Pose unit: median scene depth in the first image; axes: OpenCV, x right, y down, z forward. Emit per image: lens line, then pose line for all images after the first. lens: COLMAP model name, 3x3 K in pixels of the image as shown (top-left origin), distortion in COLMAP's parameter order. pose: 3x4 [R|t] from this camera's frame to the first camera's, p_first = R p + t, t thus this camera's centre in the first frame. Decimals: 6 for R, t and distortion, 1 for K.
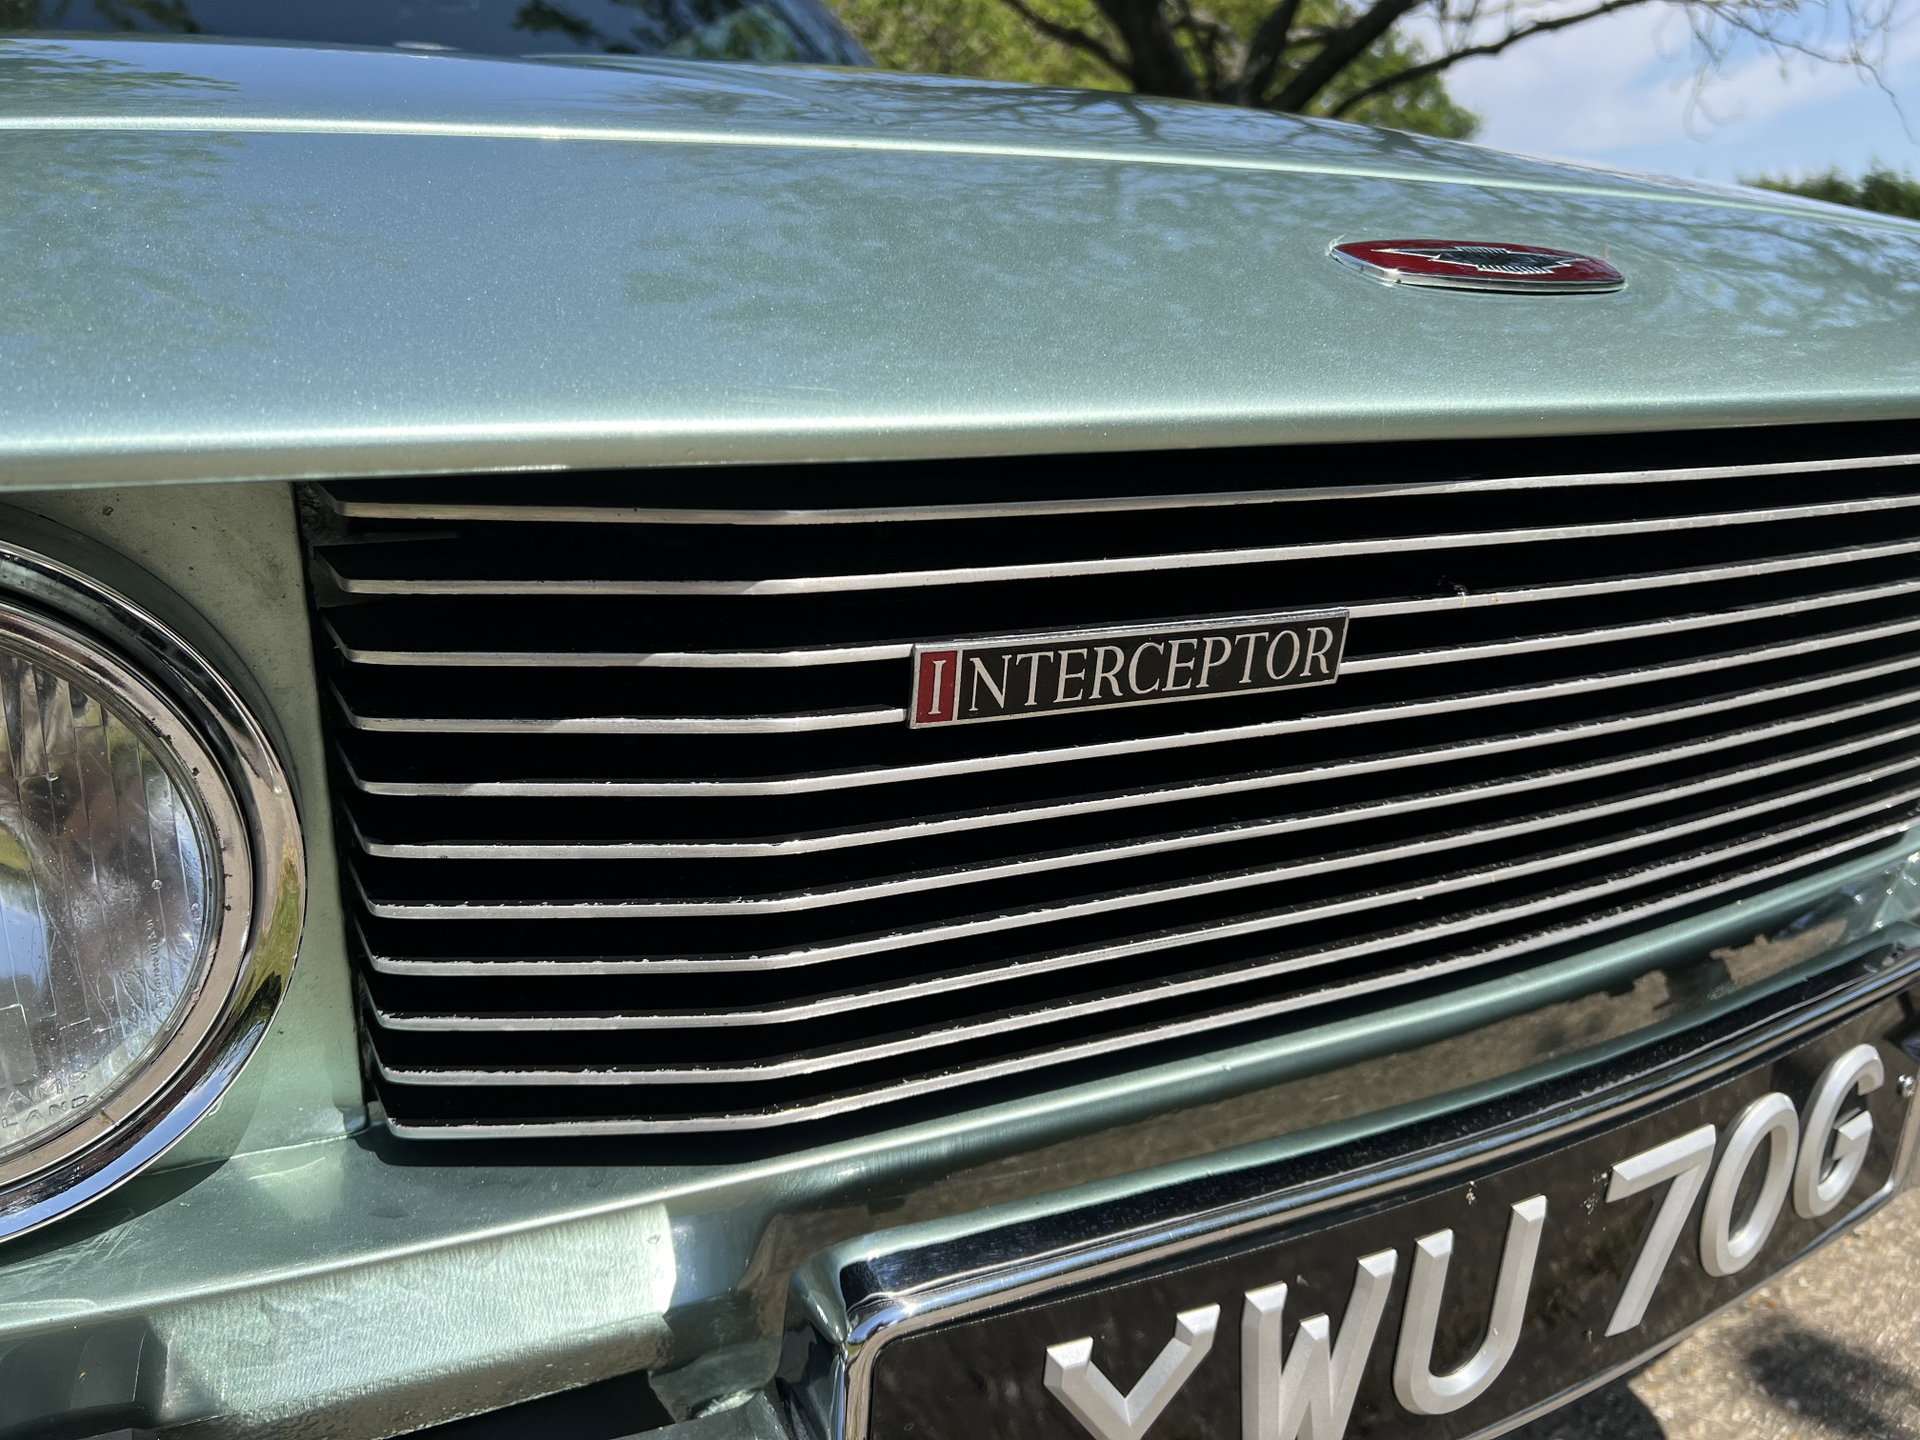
lens RADIAL K [[1466.5, 0, 960.0], [0, 1466.5, 720.0], [0, 0, 1]] dist [0.064767, -0.077542]
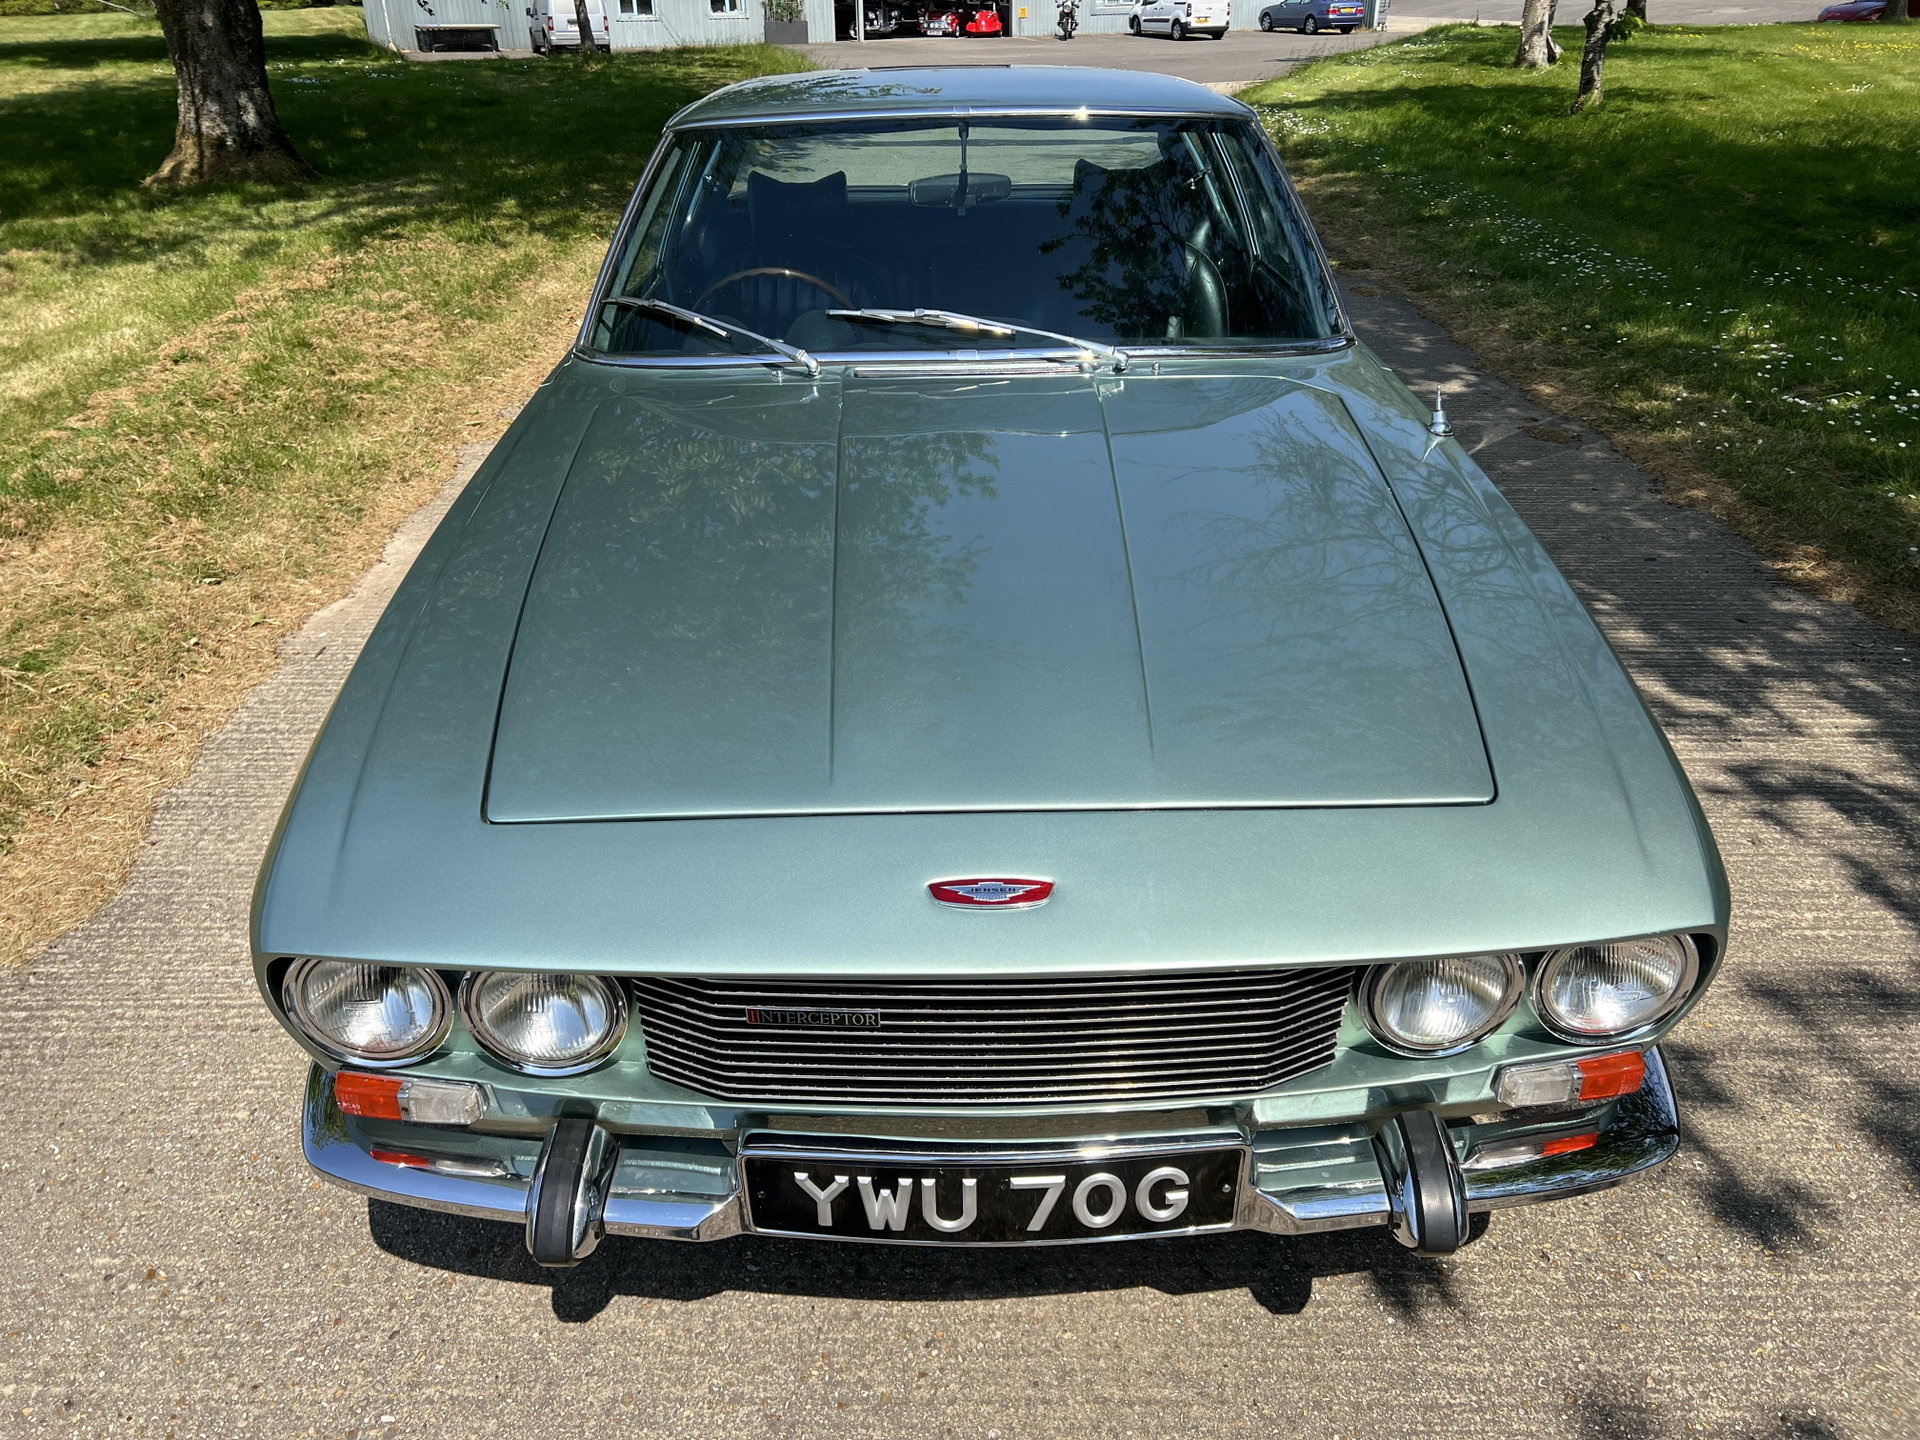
lens RADIAL K [[1466.5, 0, 960.0], [0, 1466.5, 720.0], [0, 0, 1]] dist [0.064767, -0.077542]
pose [[0.877803, 0.202054, -0.434323, 1.703629], [-0.104657, 0.965677, 0.237730, -1.500275], [0.467450, -0.163225, 0.868820, -1.719789]]
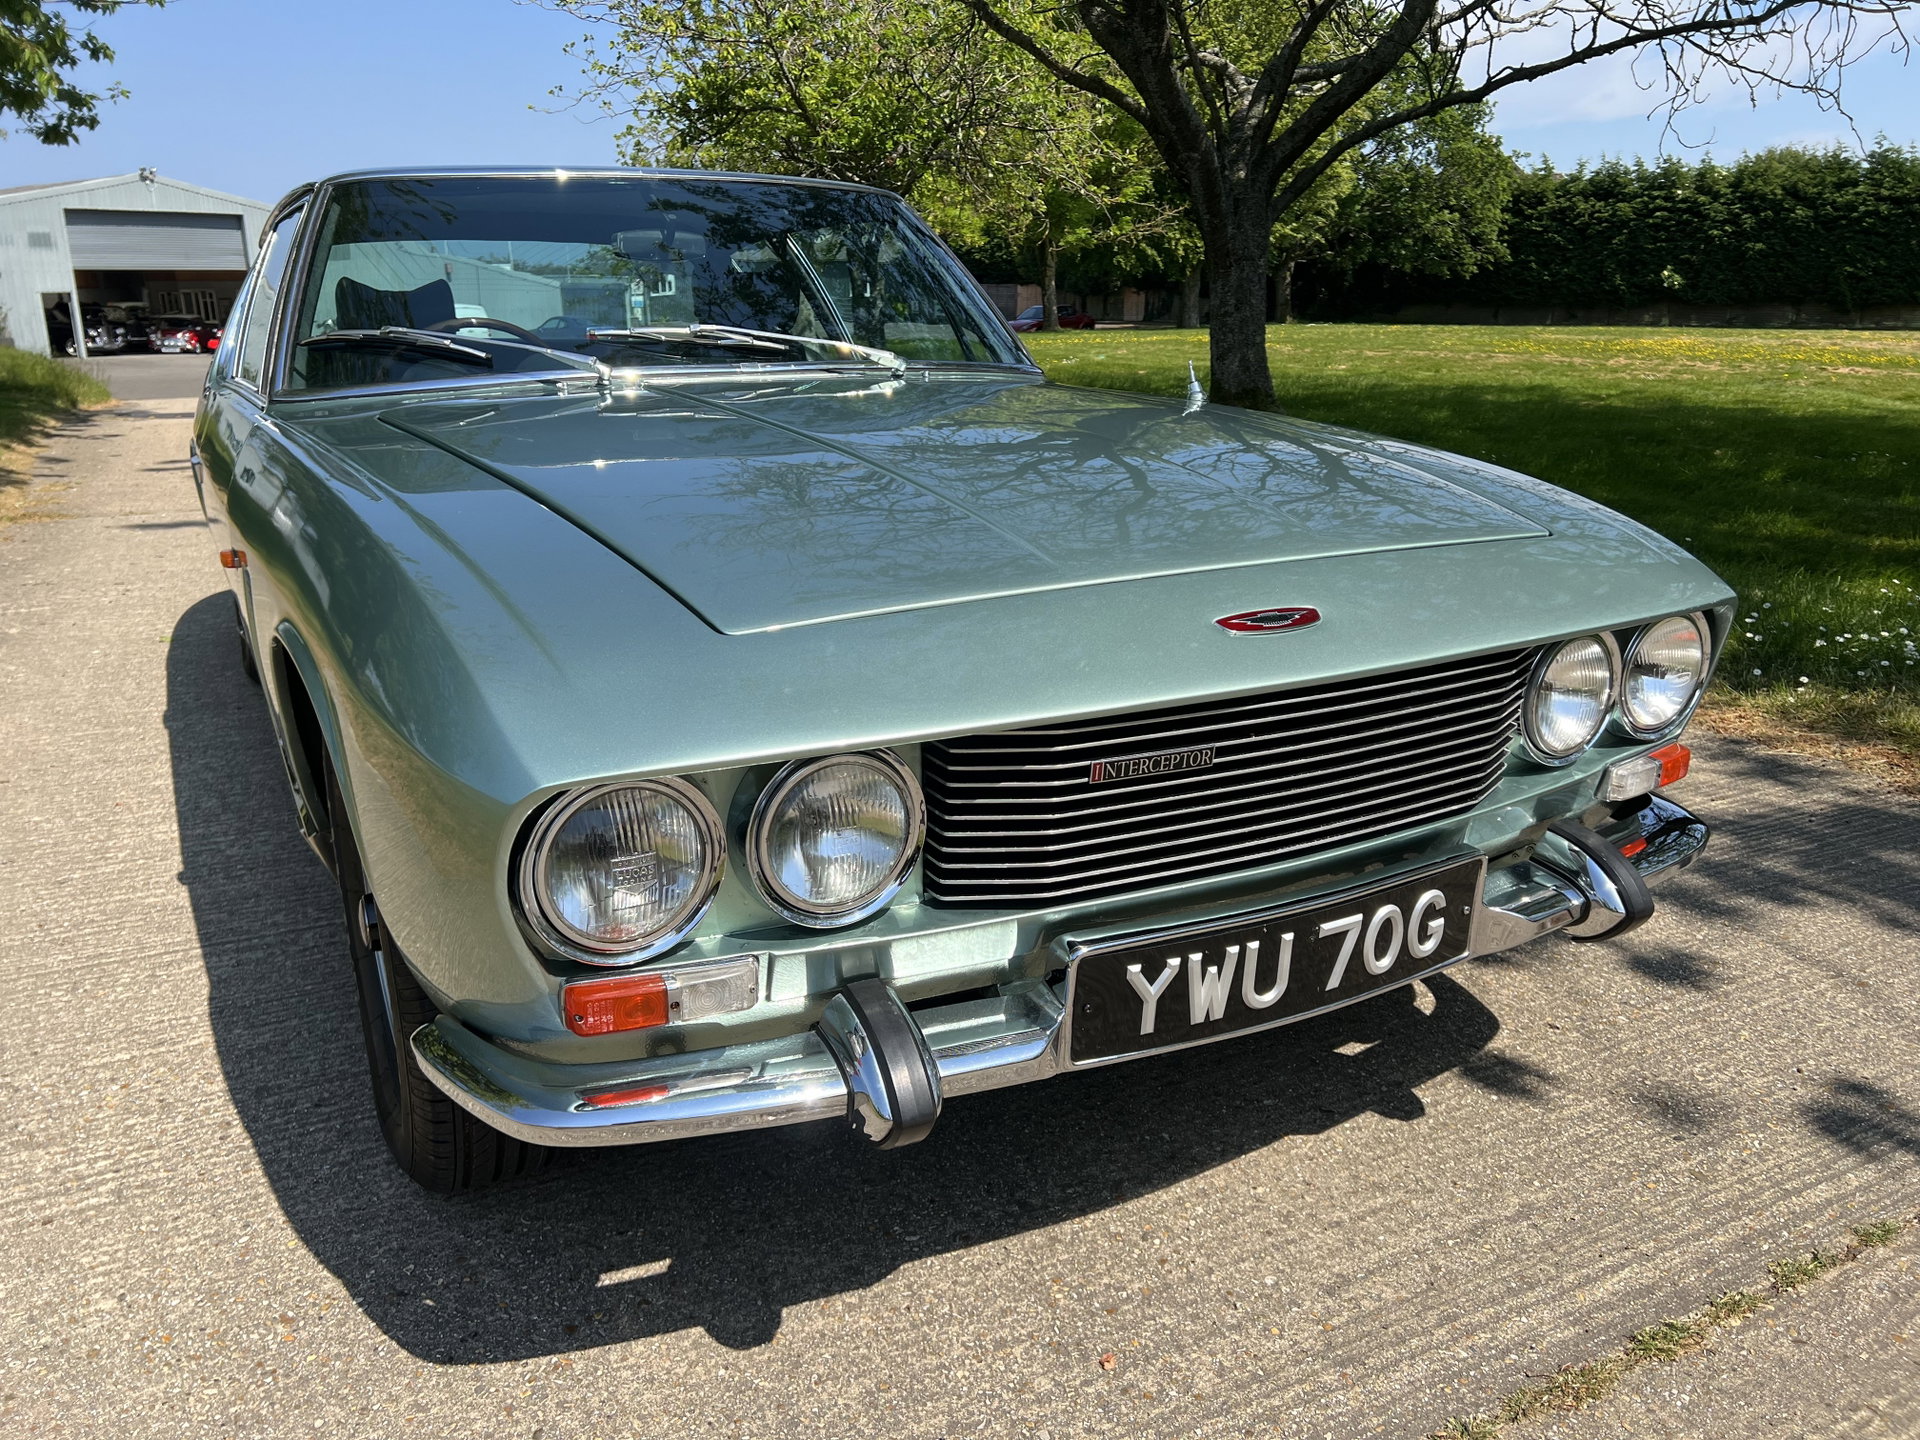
lens RADIAL K [[1466.5, 0, 960.0], [0, 1466.5, 720.0], [0, 0, 1]] dist [0.064767, -0.077542]
pose [[0.999814, -0.012560, -0.014635, -0.249818], [0.012781, 0.999805, 0.015052, -0.174125], [0.014443, -0.015237, 0.999780, -2.194064]]
